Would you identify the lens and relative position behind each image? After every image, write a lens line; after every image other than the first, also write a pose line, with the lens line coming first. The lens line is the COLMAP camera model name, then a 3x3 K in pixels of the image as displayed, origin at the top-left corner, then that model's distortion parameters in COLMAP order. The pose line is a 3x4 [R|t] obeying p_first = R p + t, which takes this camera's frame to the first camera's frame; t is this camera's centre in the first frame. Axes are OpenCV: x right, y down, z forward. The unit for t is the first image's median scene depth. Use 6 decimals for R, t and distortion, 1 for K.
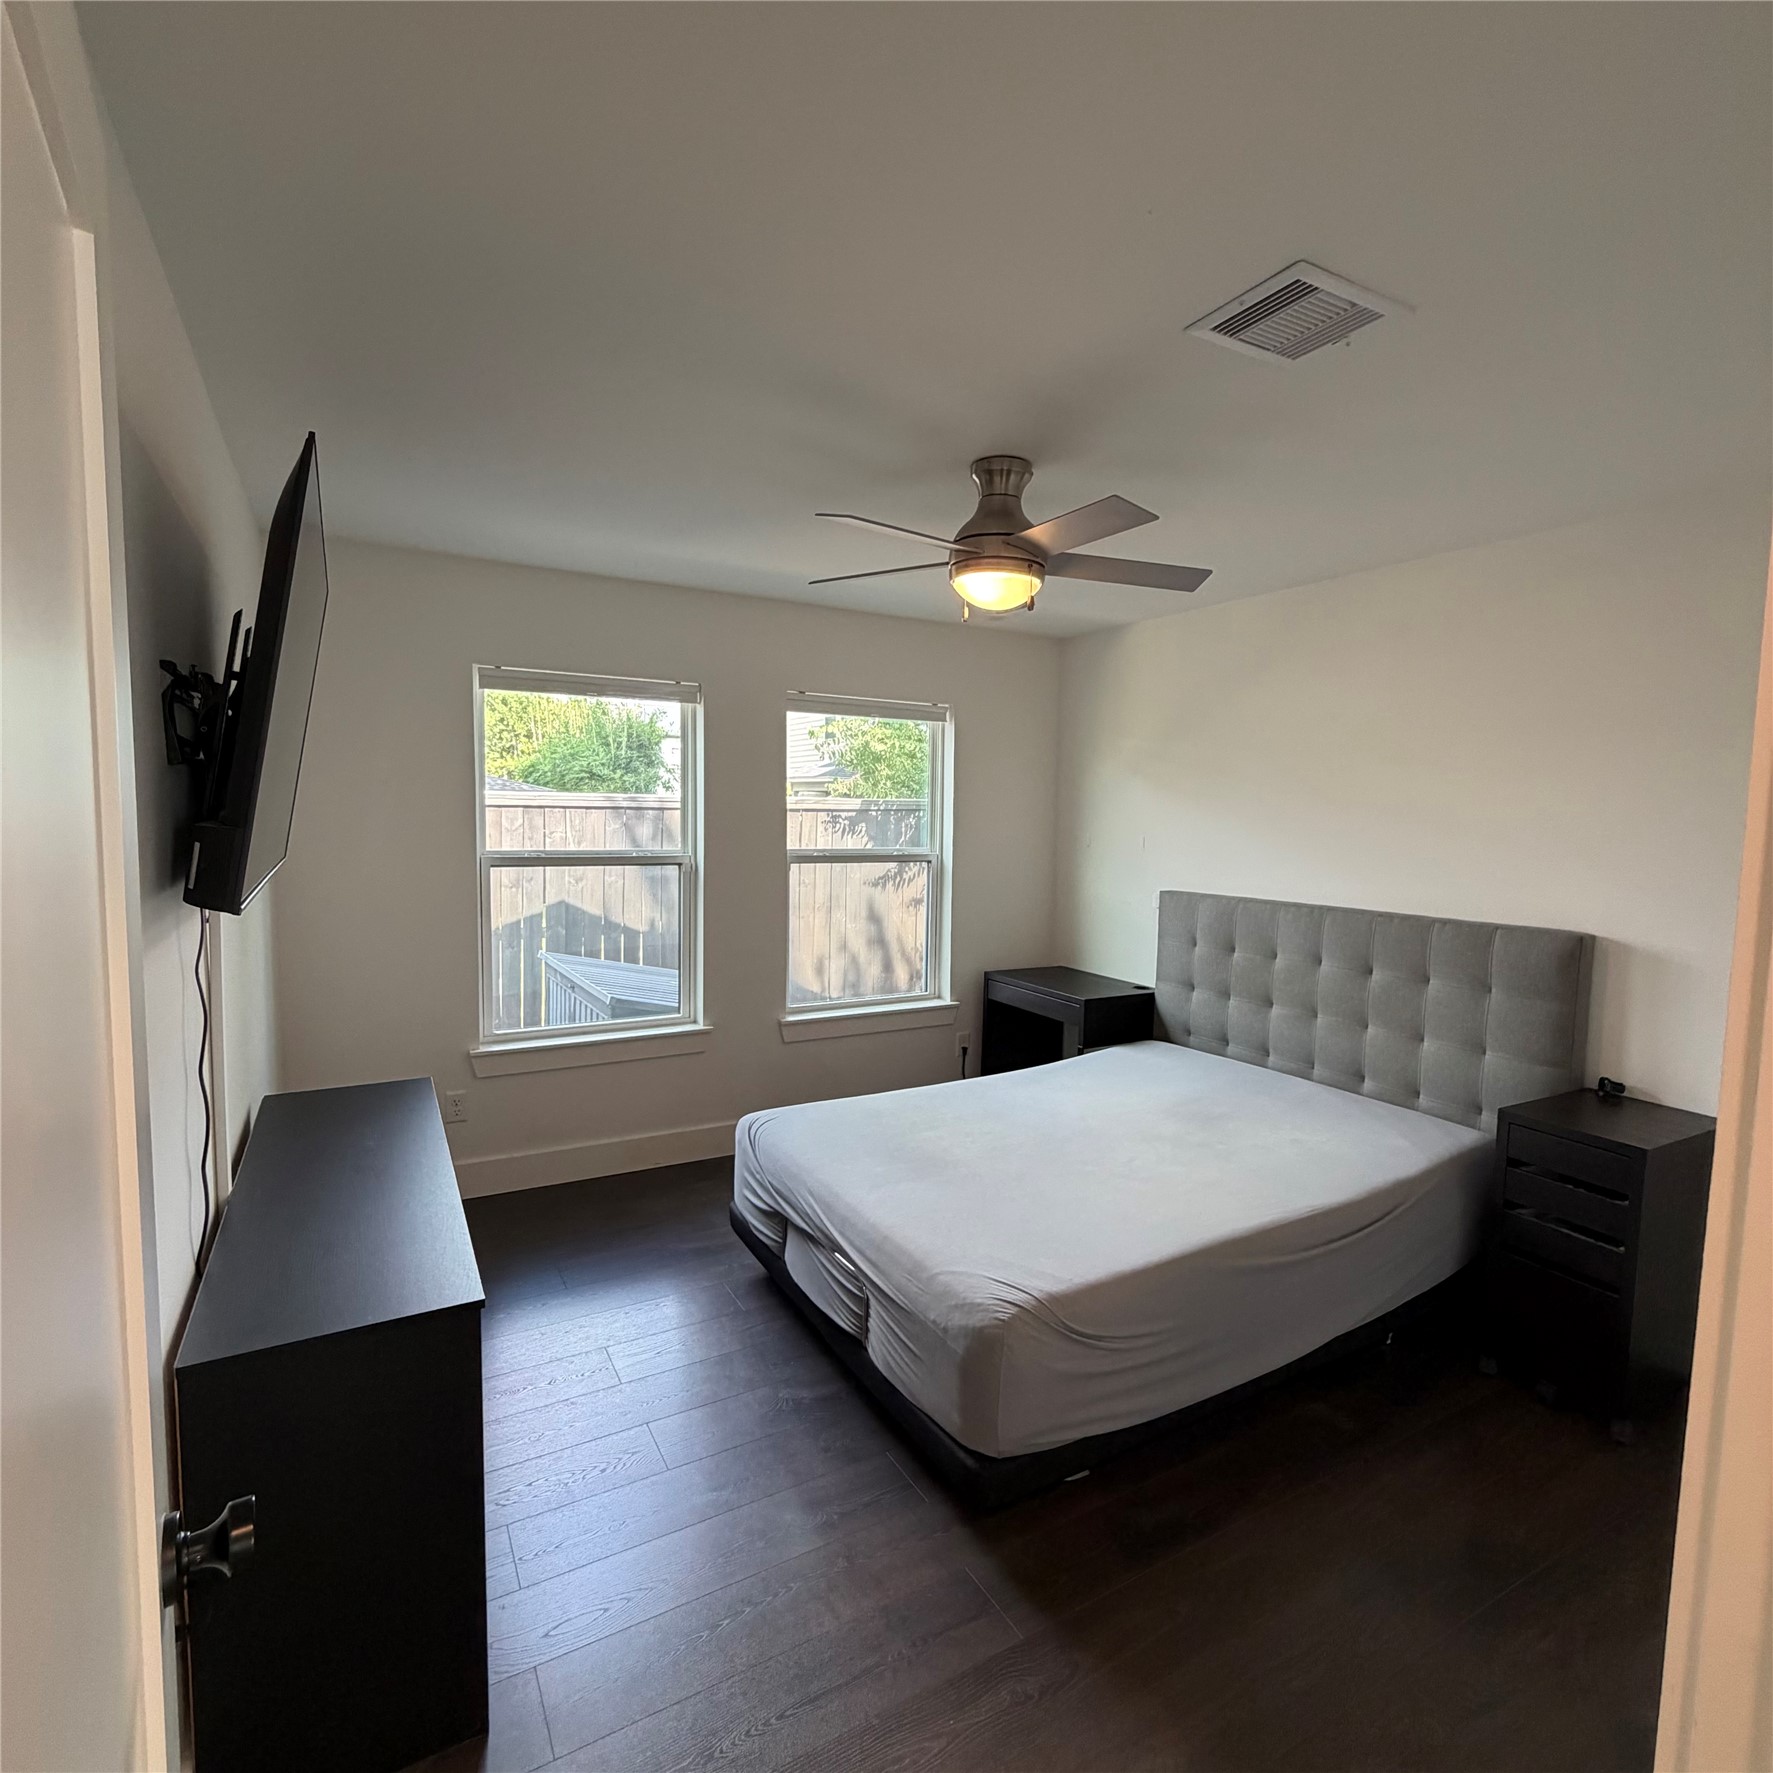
lens RADIAL K [[949.3, 0, 905.8], [0, 949.3, 886.9], [0, 0, 1]] dist [0.004391, 0.000034]
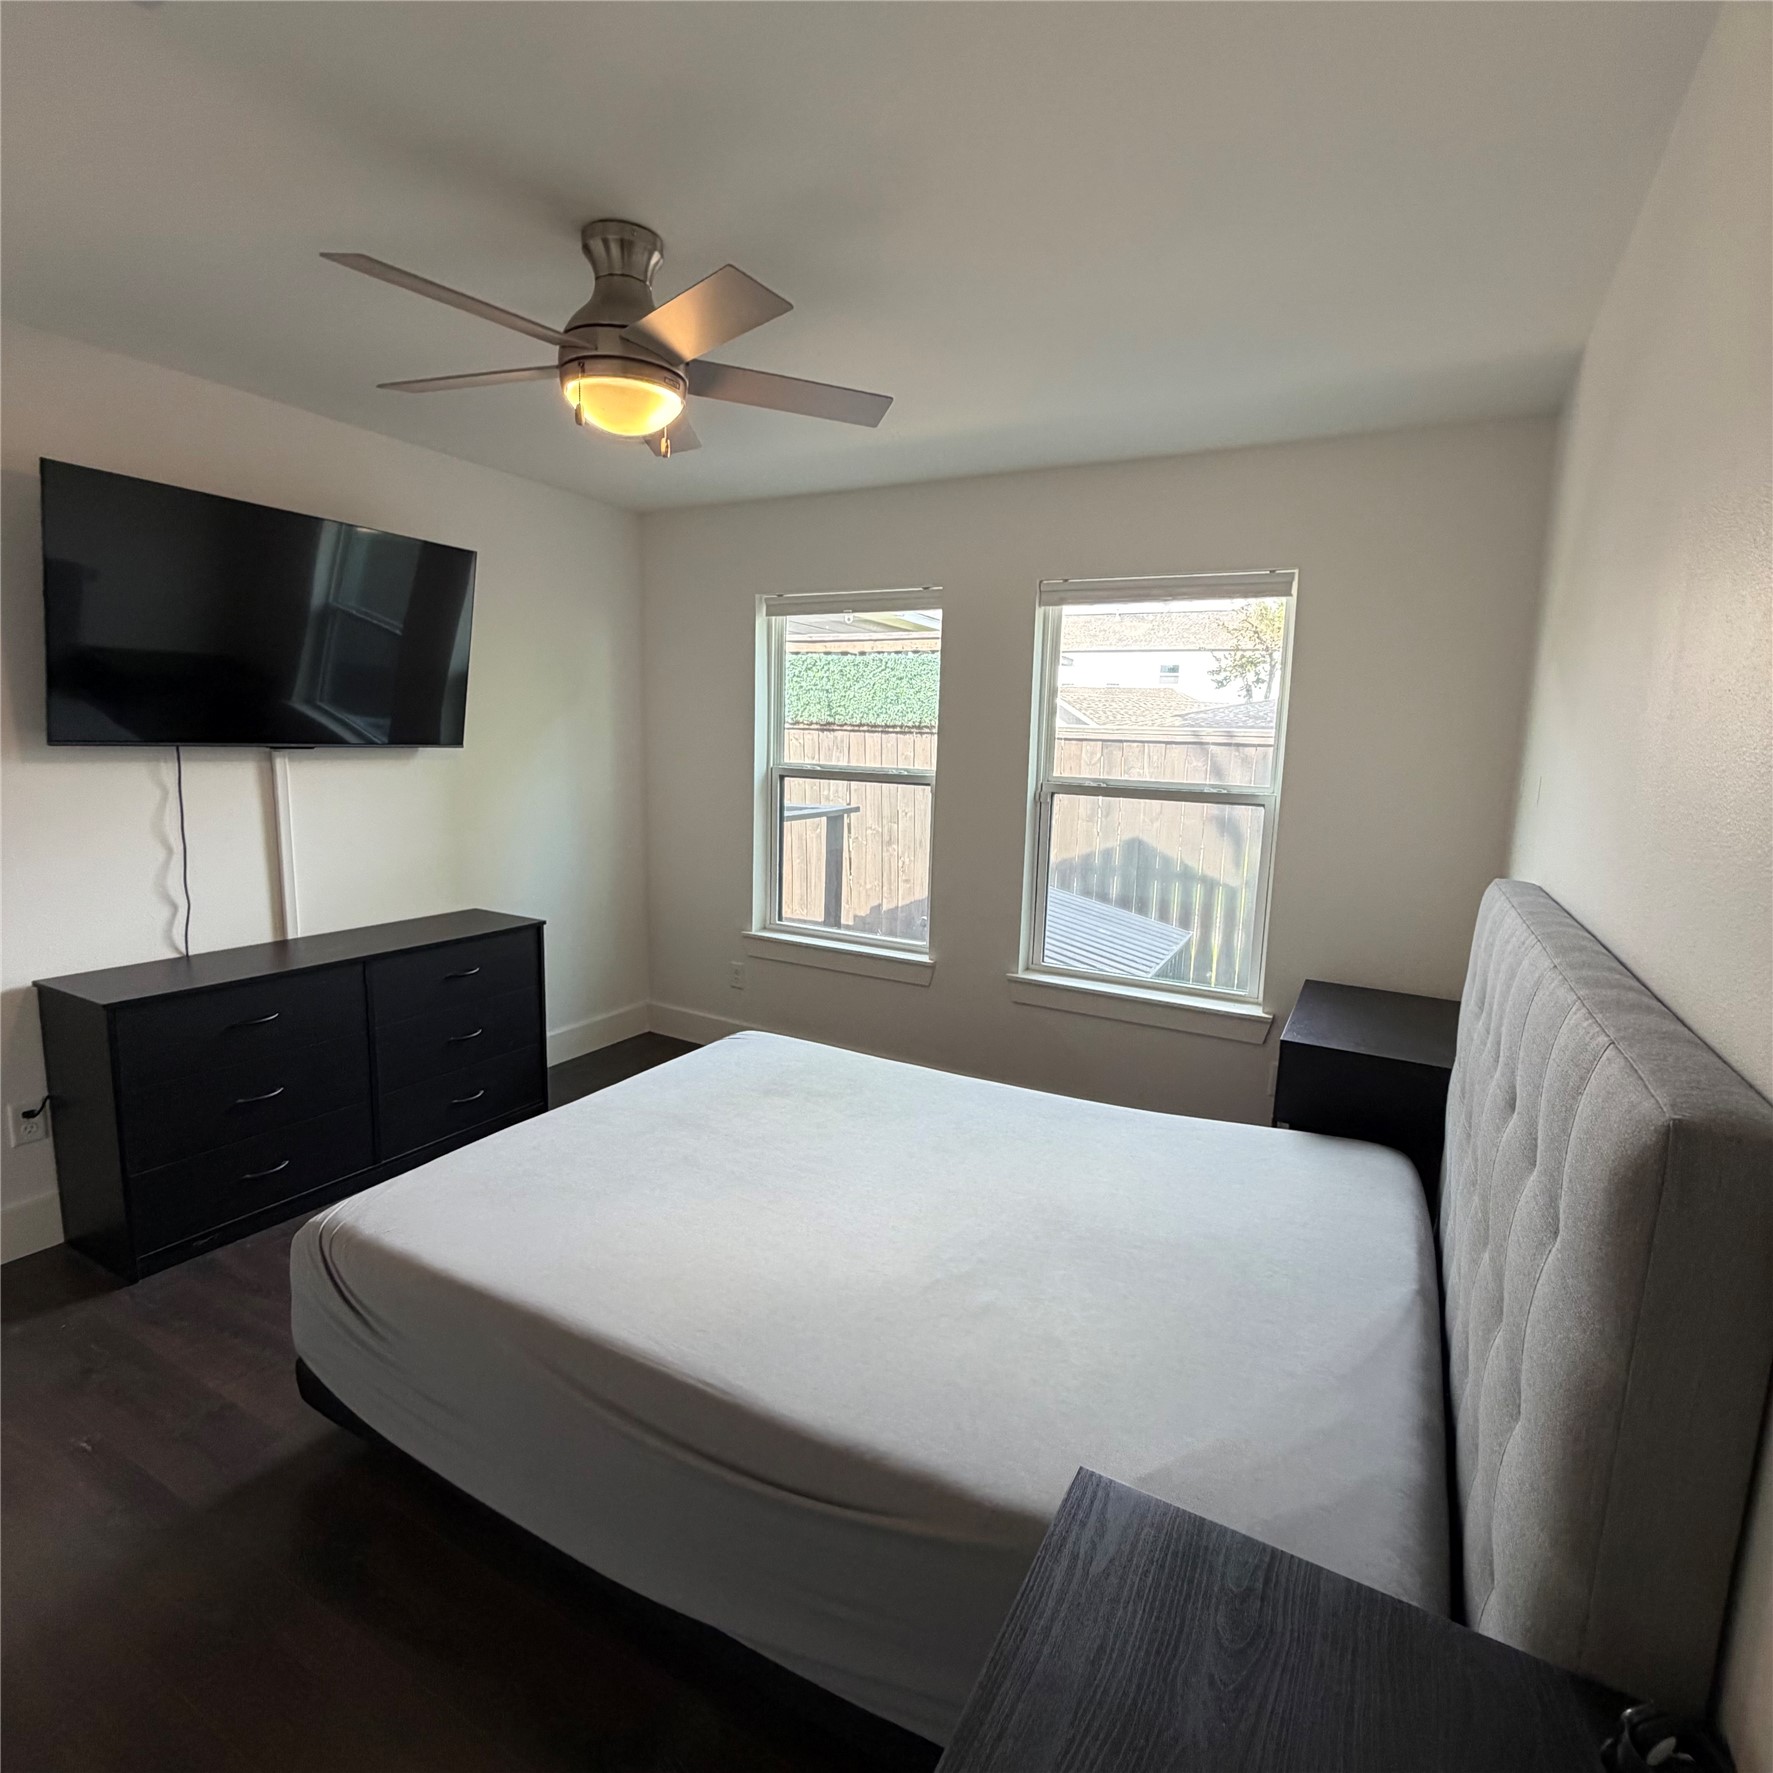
lens RADIAL K [[949.3, 0, 905.8], [0, 949.3, 886.9], [0, 0, 1]] dist [0.004391, 0.000034]
pose [[0.540925, 0.132614, -0.830551, 0.483870], [-0.095902, 0.990776, 0.095737, -0.010902], [0.835586, 0.027865, 0.548653, 0.410302]]
